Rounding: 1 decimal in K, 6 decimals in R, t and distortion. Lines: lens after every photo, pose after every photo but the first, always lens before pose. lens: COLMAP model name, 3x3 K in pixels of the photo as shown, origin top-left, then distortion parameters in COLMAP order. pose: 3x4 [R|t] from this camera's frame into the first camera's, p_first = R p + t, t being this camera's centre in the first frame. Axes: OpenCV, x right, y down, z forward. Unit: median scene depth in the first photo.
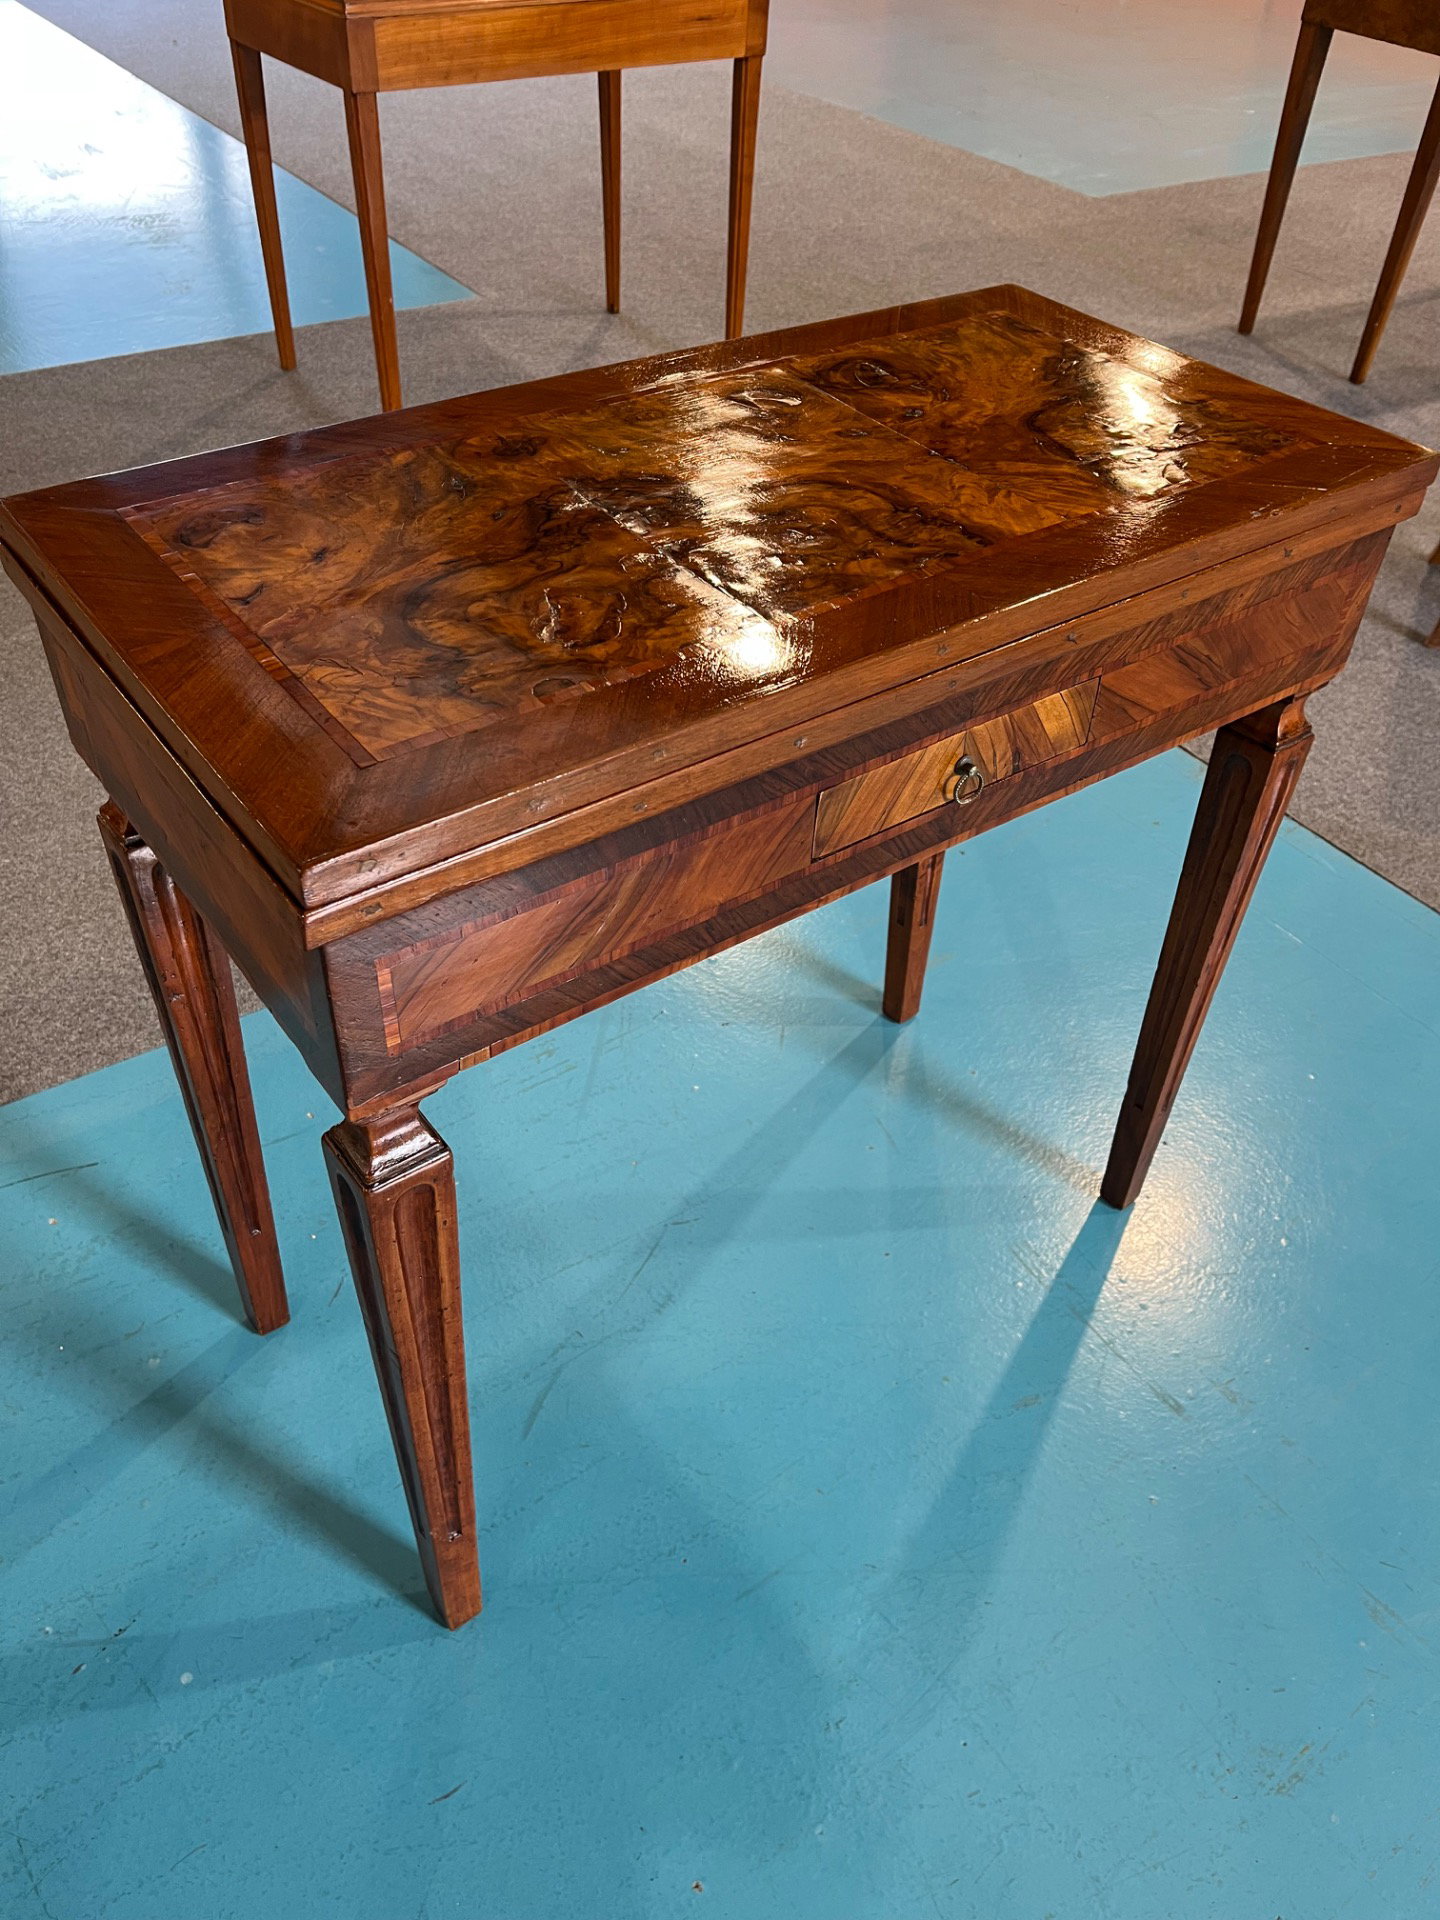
lens RADIAL K [[1493.0, 0, 706.9], [0, 1493.0, 977.6], [0, 0, 1]] dist [0.077730, -0.126735]
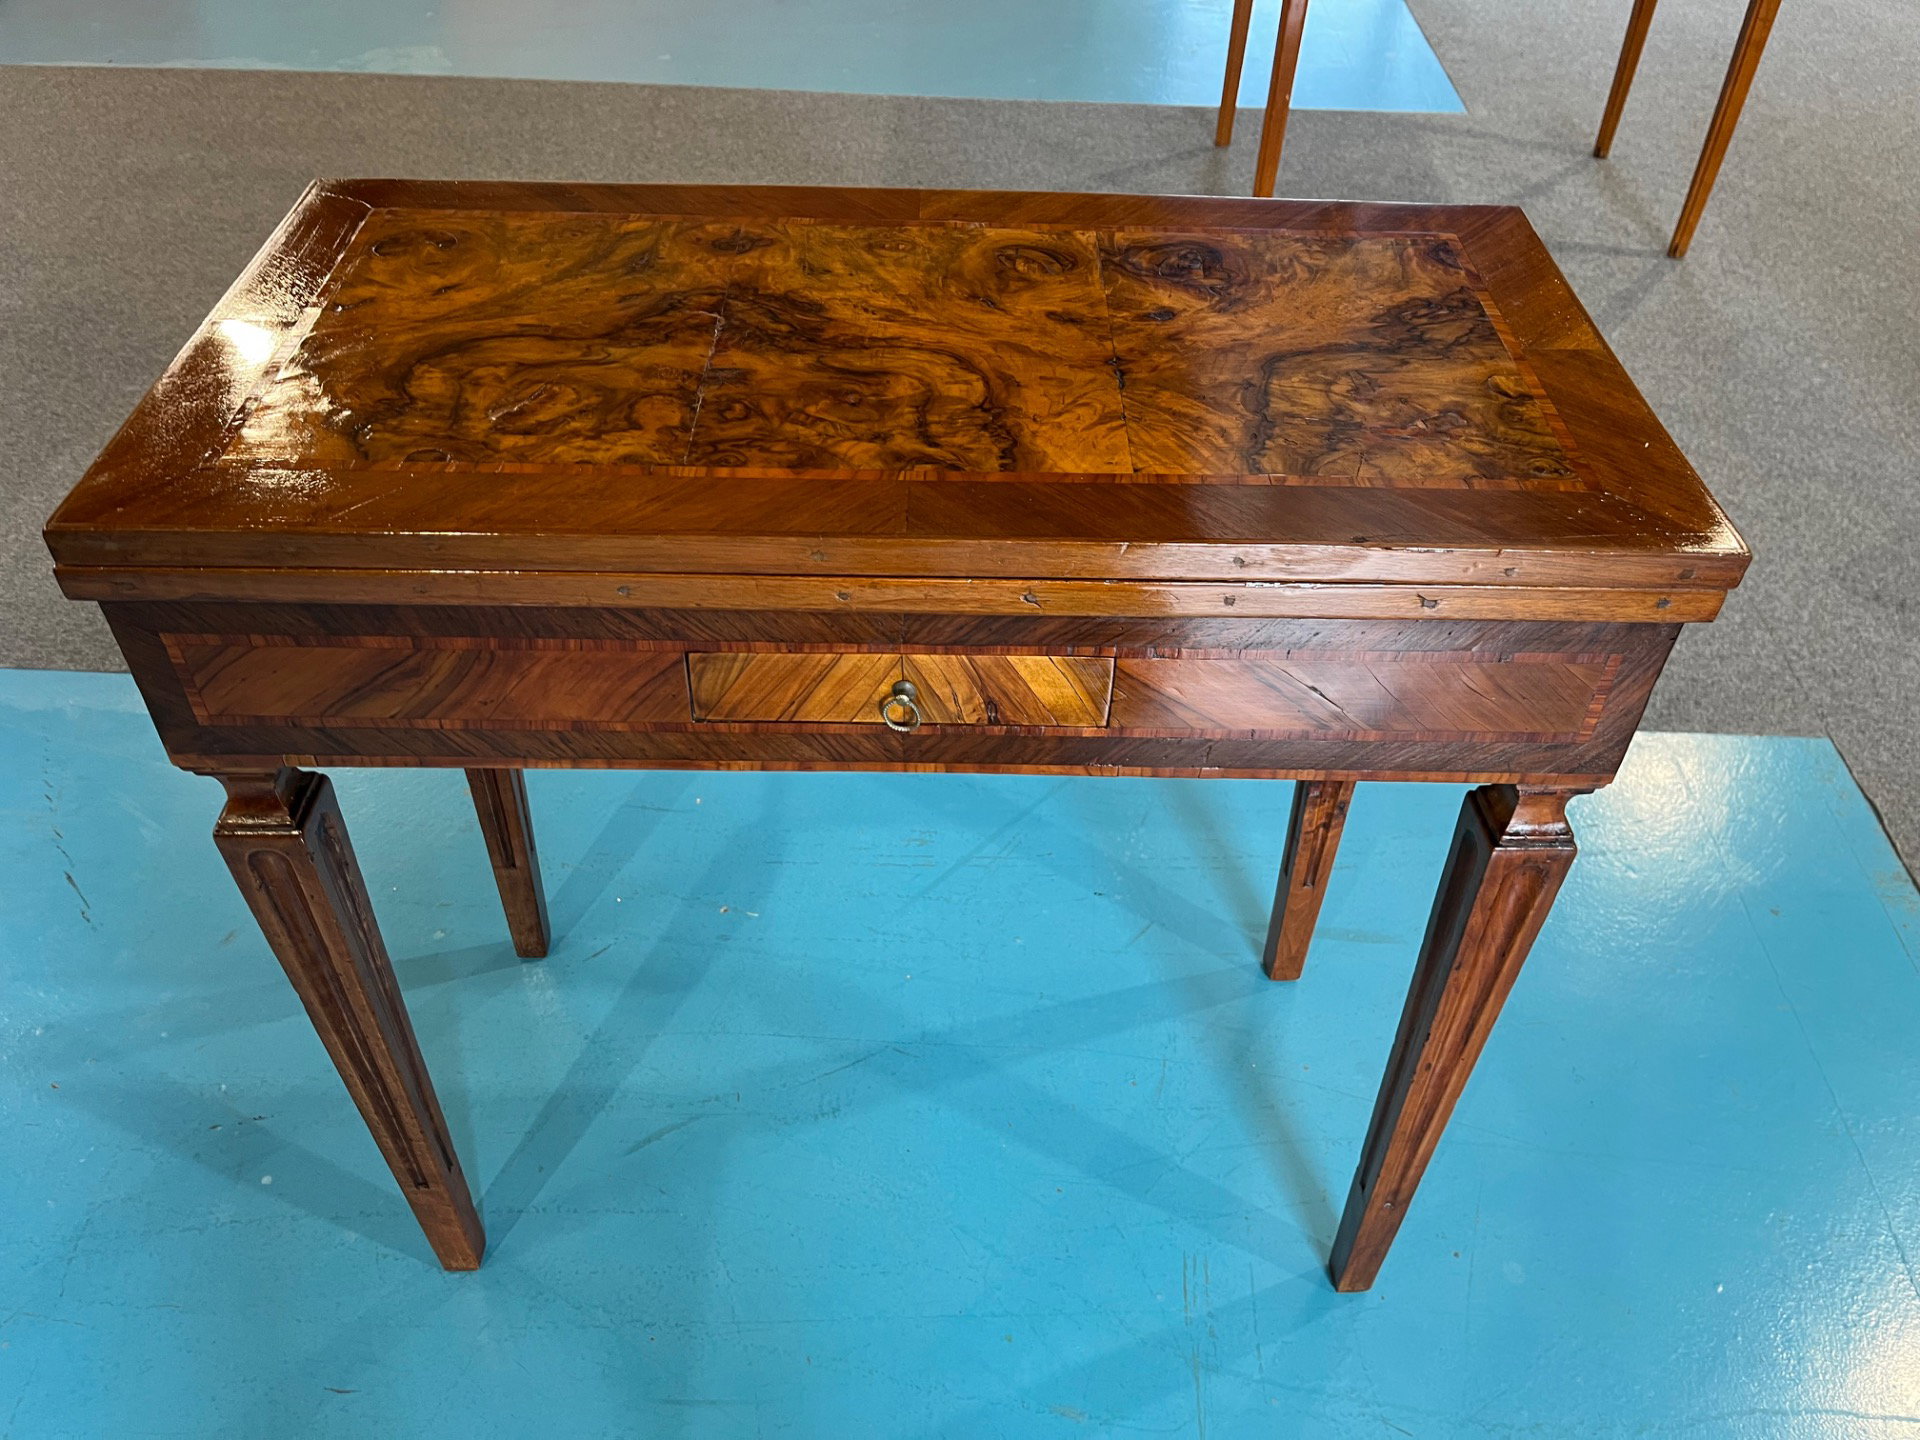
lens RADIAL K [[1493.0, 0, 922.9], [0, 1493.0, 725.0], [0, 0, 1]] dist [0.077730, -0.126735]
pose [[0.796122, 0.381262, -0.469925, 0.419840], [-0.385806, 0.918058, 0.091233, -0.144090], [0.466202, 0.108667, 0.877979, 0.151758]]
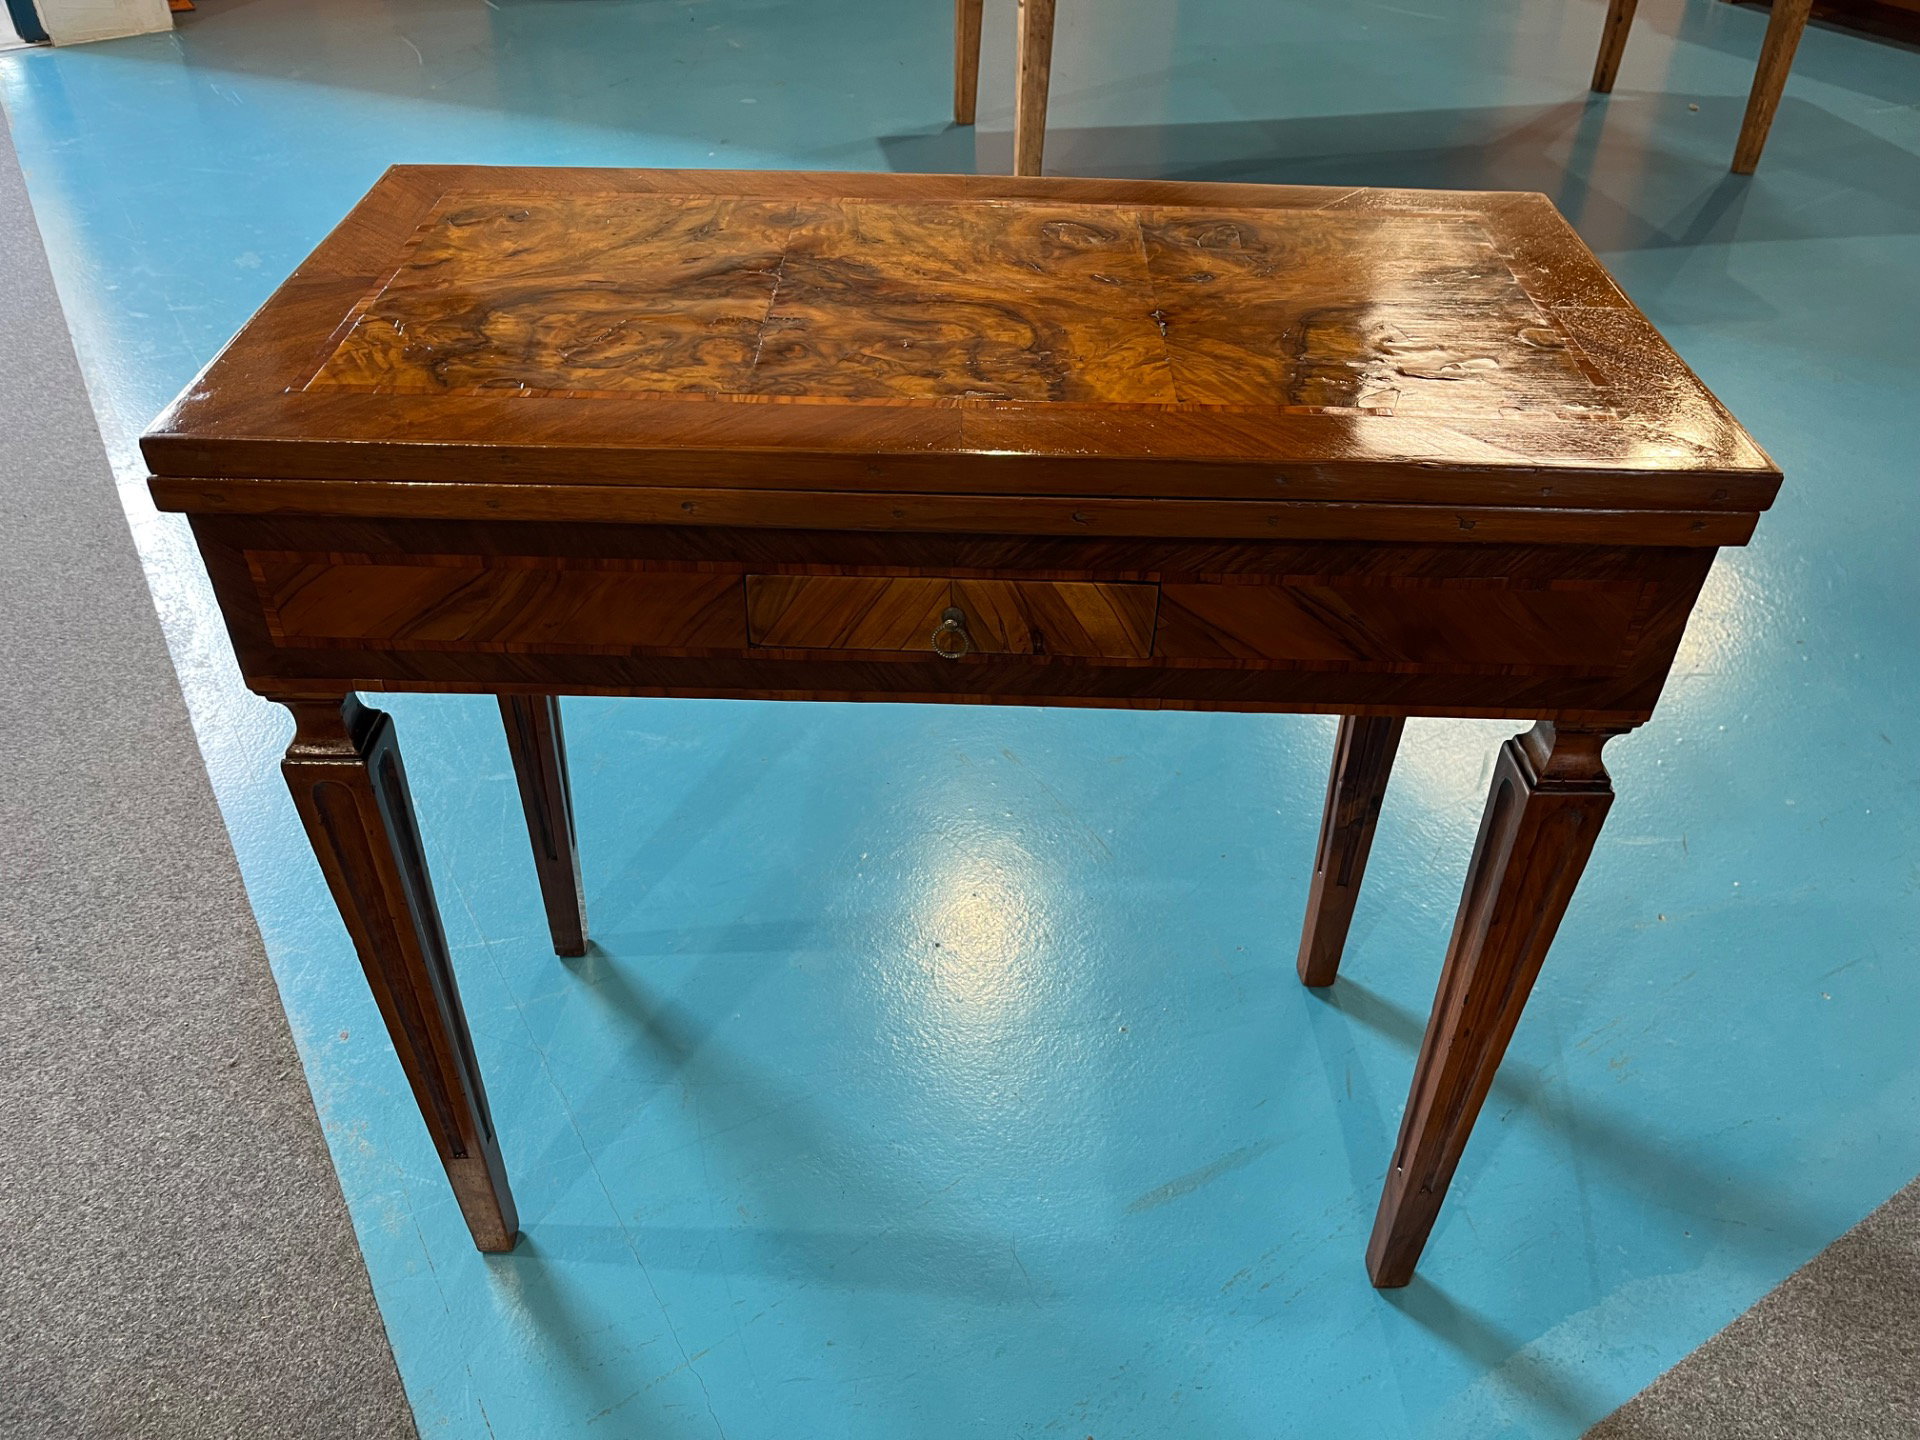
lens RADIAL K [[1493.0, 0, 907.7], [0, 1493.0, 728.3], [0, 0, 1]] dist [0.077730, -0.126735]
pose [[0.781346, 0.359065, -0.510461, 0.445388], [-0.394914, 0.917798, 0.041108, -0.072460], [0.483261, 0.169469, 0.858917, 0.140231]]
